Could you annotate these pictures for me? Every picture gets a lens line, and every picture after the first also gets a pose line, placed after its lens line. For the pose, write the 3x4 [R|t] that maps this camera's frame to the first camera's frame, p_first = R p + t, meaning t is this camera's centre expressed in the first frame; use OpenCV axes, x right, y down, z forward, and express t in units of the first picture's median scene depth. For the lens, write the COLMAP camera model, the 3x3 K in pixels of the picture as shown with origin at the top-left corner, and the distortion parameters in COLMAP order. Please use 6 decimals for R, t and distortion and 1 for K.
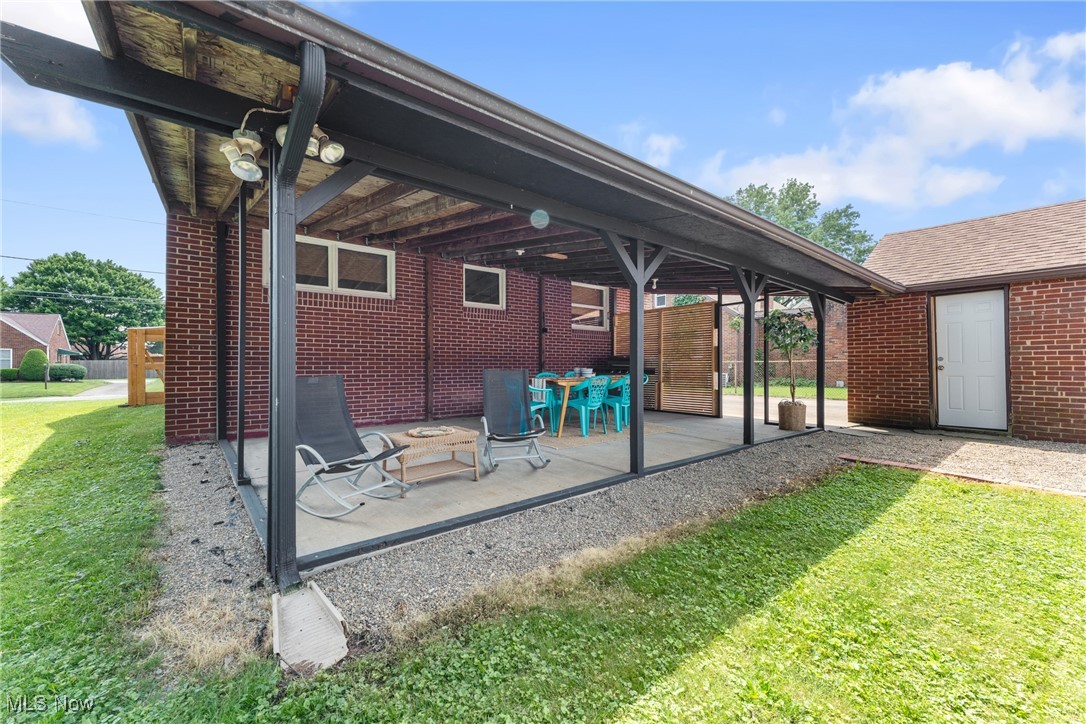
lens RADIAL K [[440.1, 0, 545.8], [0, 440.1, 366.8], [0, 0, 1]] dist [-0.000037, 0.001140]
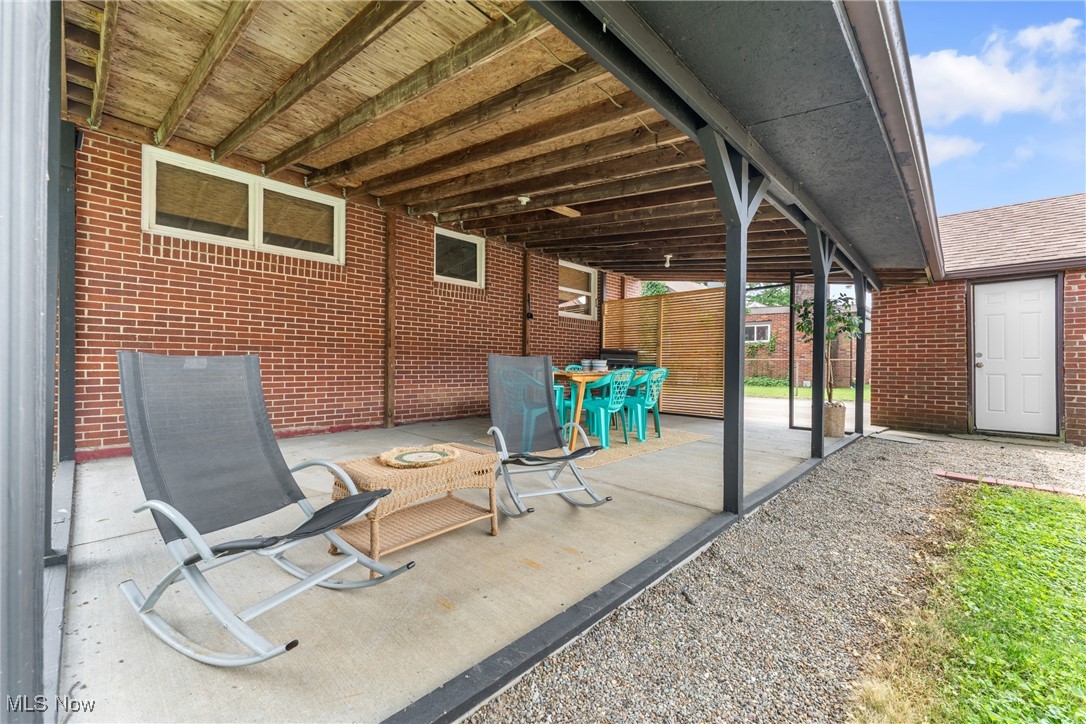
lens RADIAL K [[440.1, 0, 541.4], [0, 440.1, 365.8], [0, 0, 1]] dist [-0.000037, 0.001140]
pose [[0.993915, 0.010532, 0.109647, -0.093325], [-0.010506, 0.999944, -0.000810, 0.015333], [-0.109649, -0.000347, 0.993970, 0.227100]]
